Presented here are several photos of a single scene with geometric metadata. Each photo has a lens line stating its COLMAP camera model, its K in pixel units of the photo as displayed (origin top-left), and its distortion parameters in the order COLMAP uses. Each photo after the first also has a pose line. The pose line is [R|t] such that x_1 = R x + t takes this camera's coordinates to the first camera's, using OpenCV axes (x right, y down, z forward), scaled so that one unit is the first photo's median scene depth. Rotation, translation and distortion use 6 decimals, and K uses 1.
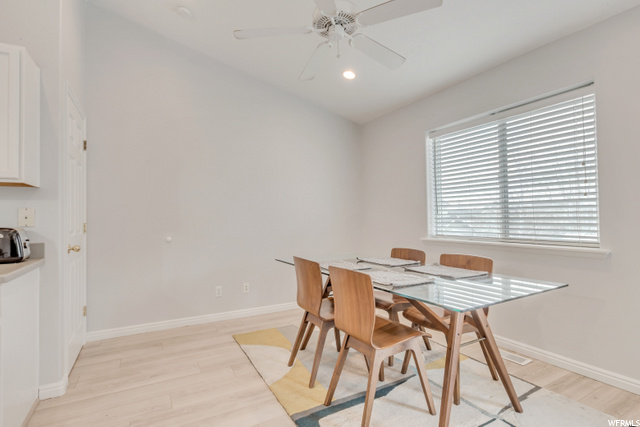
lens RADIAL K [[319.3, 0, 320.0], [0, 319.3, 213.5], [0, 0, 1]] dist [-0.001768, -0.000809]
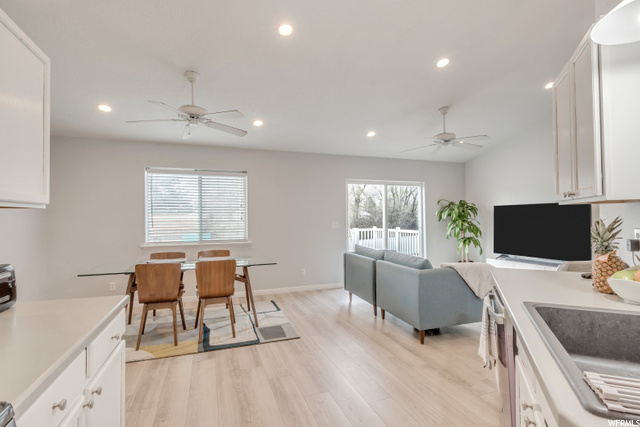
lens RADIAL K [[319.3, 0, 320.0], [0, 319.3, 213.5], [0, 0, 1]] dist [-0.001768, -0.000809]
pose [[0.142027, 0.022148, 0.989615, -1.205146], [-0.006124, 0.999750, -0.021496, -0.044232], [-0.989844, -0.003007, 0.142127, 0.092406]]
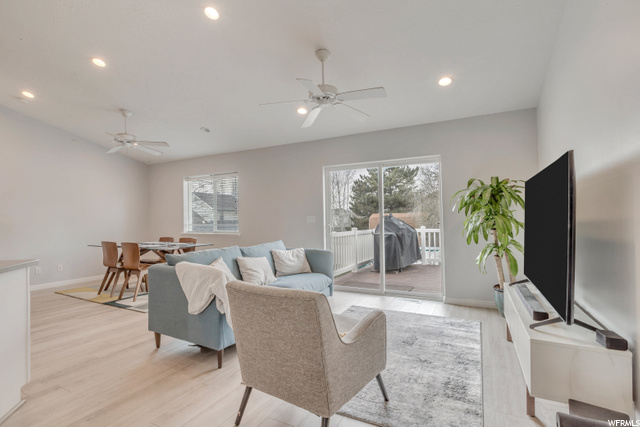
lens RADIAL K [[319.3, 0, 320.0], [0, 319.3, 213.5], [0, 0, 1]] dist [-0.001768, -0.000809]
pose [[0.845723, 0.018729, 0.533294, 0.005827], [-0.008697, 0.999735, -0.021318, -0.009718], [-0.533552, 0.013391, 0.845661, -1.411101]]
